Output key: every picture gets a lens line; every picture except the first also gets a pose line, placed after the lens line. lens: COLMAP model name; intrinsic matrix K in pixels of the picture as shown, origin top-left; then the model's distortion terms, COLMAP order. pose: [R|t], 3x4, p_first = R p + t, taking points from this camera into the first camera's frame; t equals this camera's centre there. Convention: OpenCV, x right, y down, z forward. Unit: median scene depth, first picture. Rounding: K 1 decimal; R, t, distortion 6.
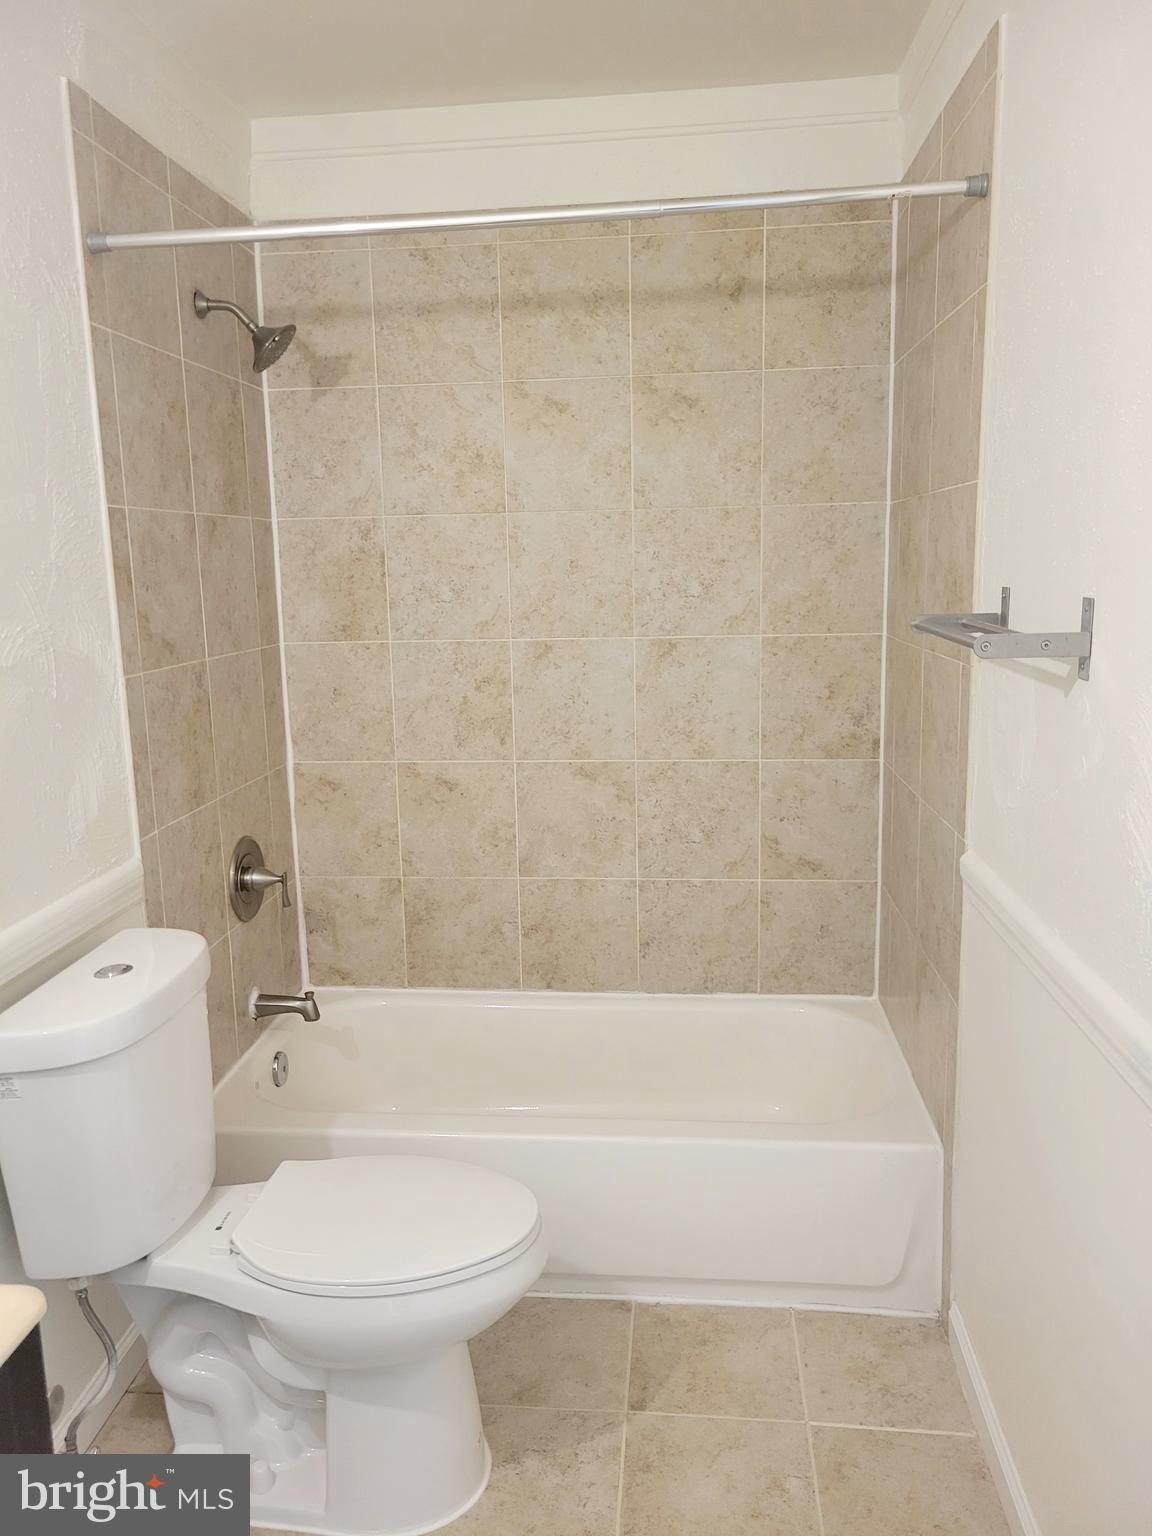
lens RADIAL K [[1147.9, 0, 576.2], [0, 1147.9, 761.5], [0, 0, 1]] dist [0.045722, -0.025258]
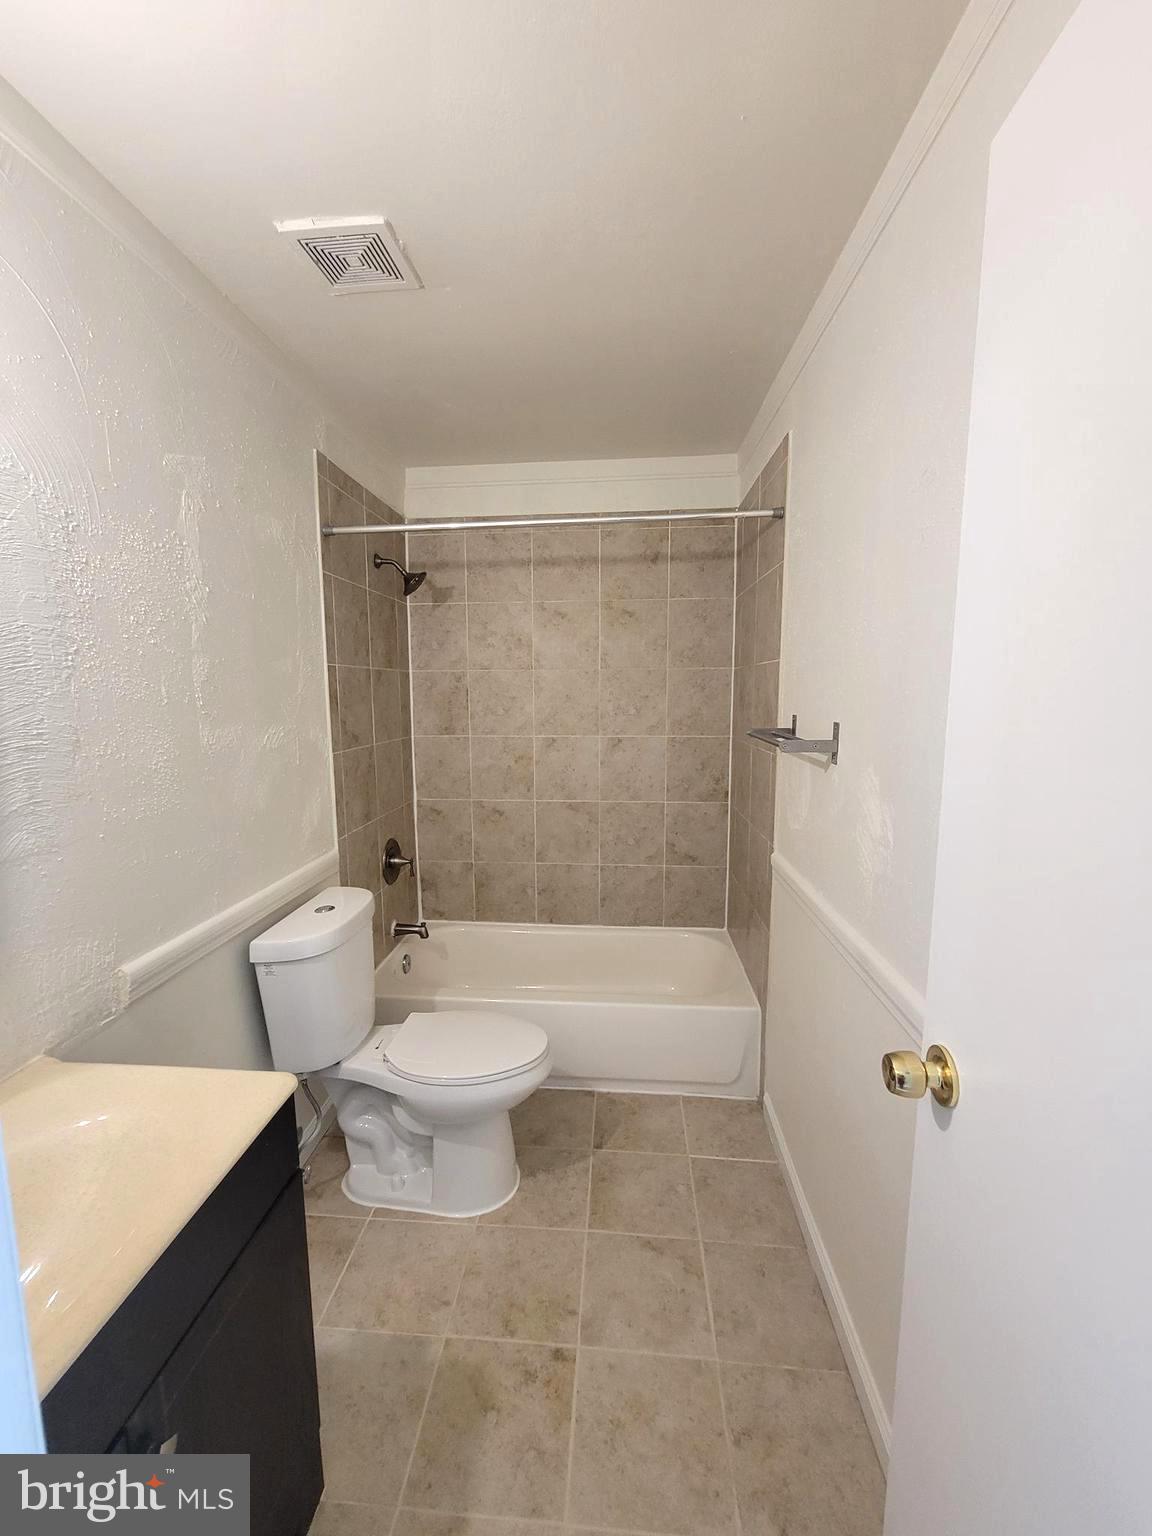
lens RADIAL K [[622.8, 0, 571.4], [0, 622.8, 772.3], [0, 0, 1]] dist [0.003507, -0.002075]
pose [[0.999776, 0.015350, 0.014568, -0.010949], [-0.014693, 0.998914, -0.044204, -0.002345], [-0.015231, 0.043980, 0.998916, -0.023088]]
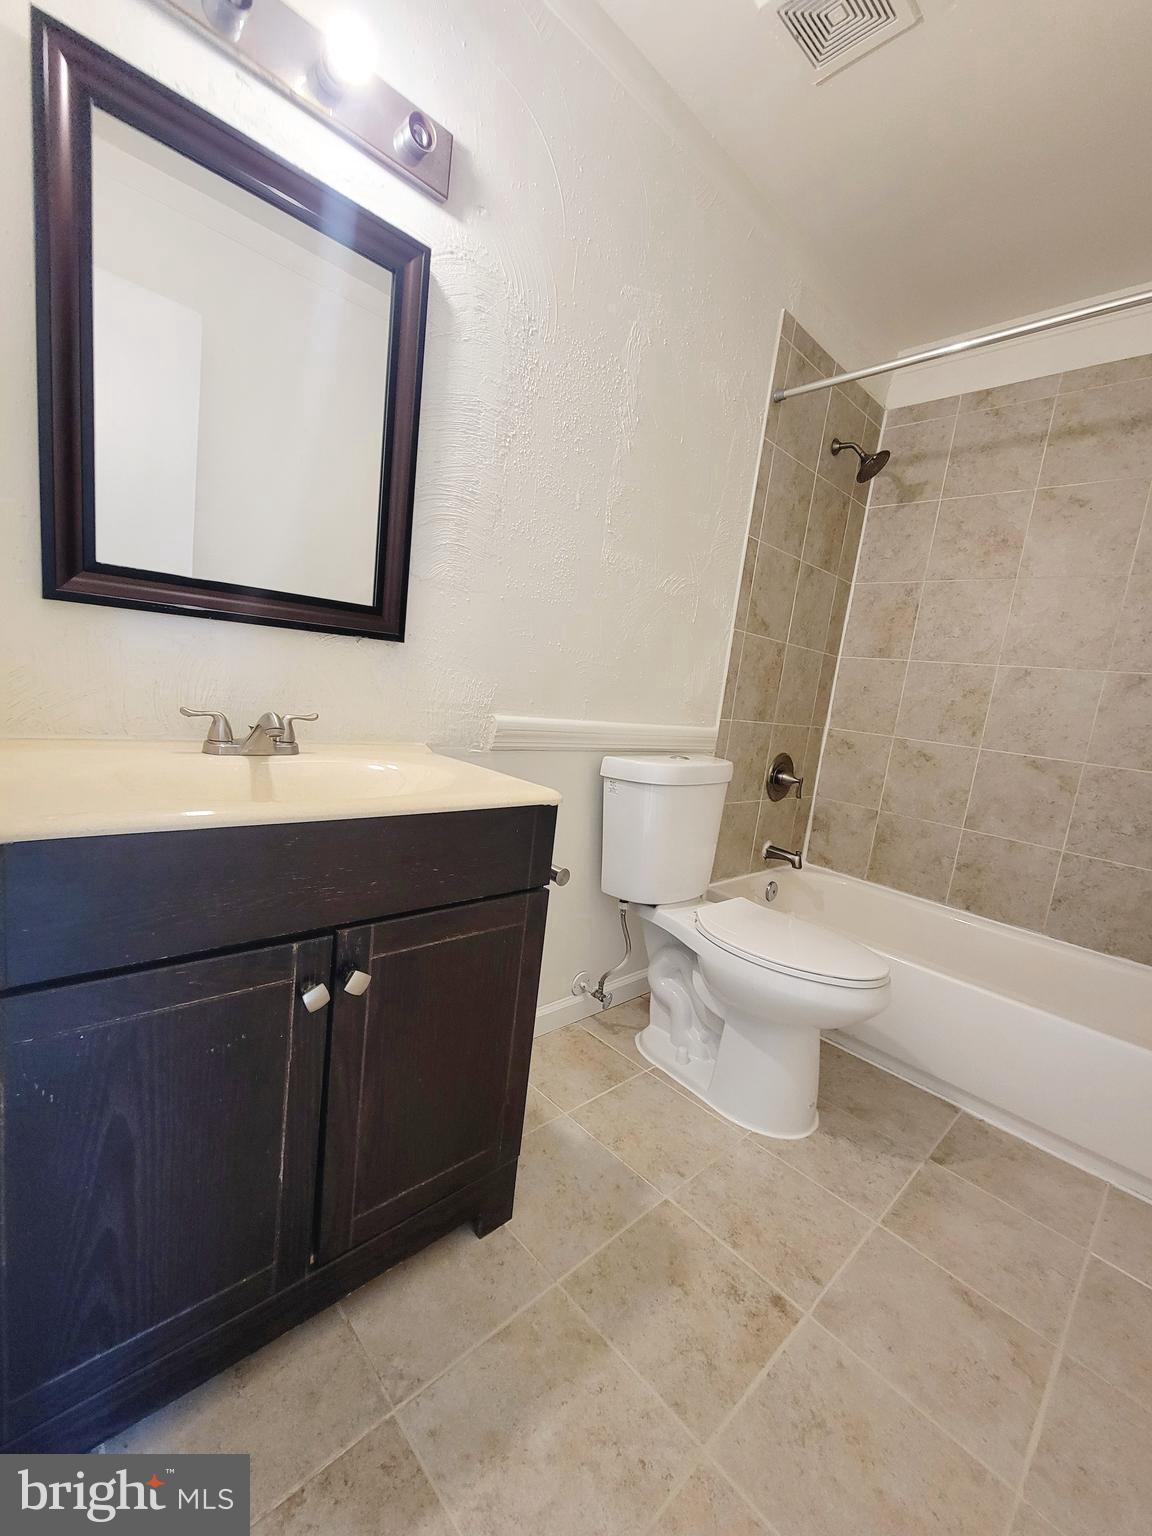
lens RADIAL K [[632.5, 0, 572.0], [0, 632.5, 771.1], [0, 0, 1]] dist [0.002145, -0.002650]
pose [[0.745819, 0.205564, -0.633639, 0.084996], [-0.246300, 0.968886, 0.024419, 0.153657], [0.618943, 0.137854, 0.773244, 0.073294]]
